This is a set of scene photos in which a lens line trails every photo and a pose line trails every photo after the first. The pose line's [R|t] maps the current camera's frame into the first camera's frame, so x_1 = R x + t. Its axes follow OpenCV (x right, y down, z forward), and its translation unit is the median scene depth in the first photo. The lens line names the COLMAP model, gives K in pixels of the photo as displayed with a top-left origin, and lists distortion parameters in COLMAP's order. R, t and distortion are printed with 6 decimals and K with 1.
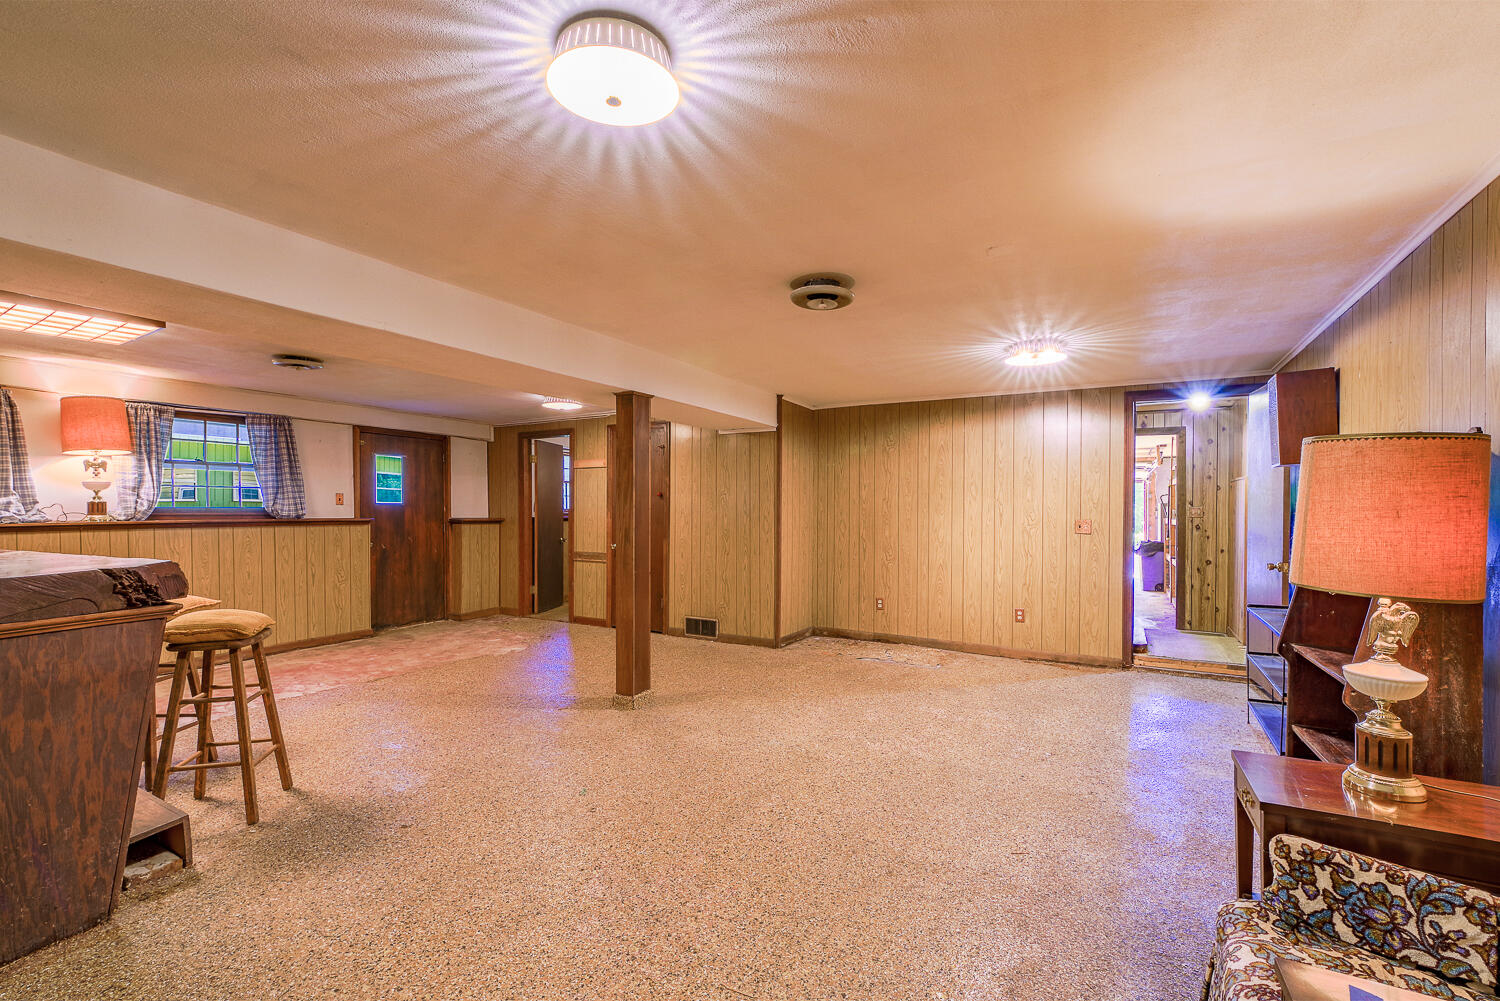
lens RADIAL K [[649.9, 0, 747.6], [0, 649.9, 507.7], [0, 0, 1]] dist [-0.003939, -0.000230]
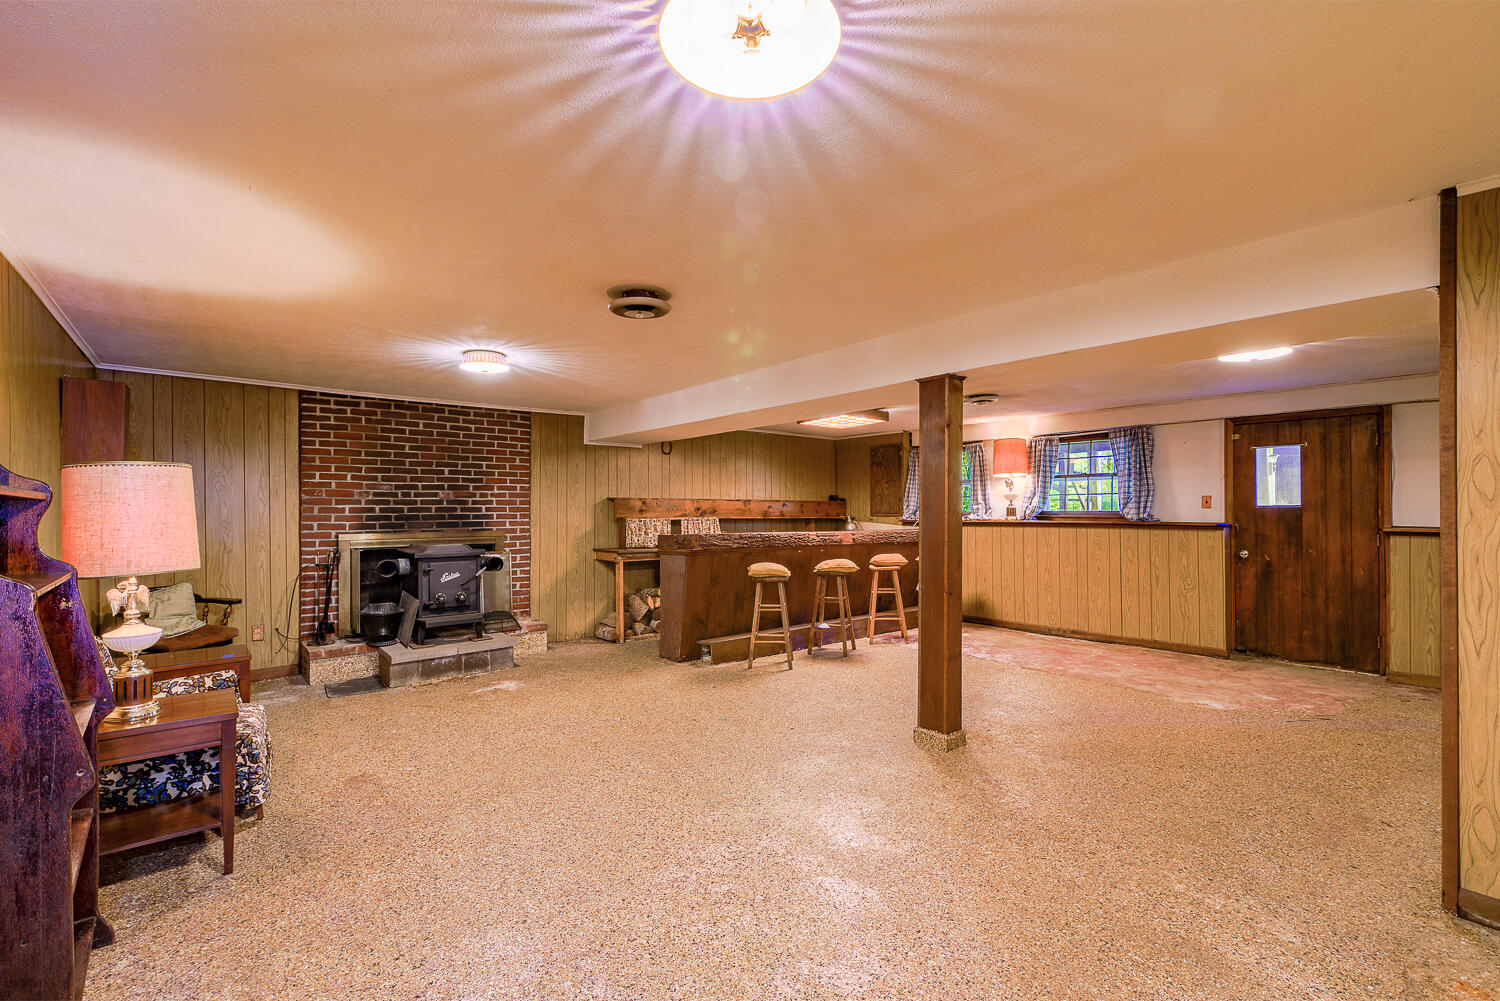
lens RADIAL K [[649.9, 0, 747.2], [0, 649.9, 509.9], [0, 0, 1]] dist [-0.003939, -0.000230]
pose [[-0.356739, -0.002370, -0.934201, 0.514818], [0.002724, 0.999990, -0.003577, -0.000263], [0.934200, -0.003821, -0.356729, 0.778030]]
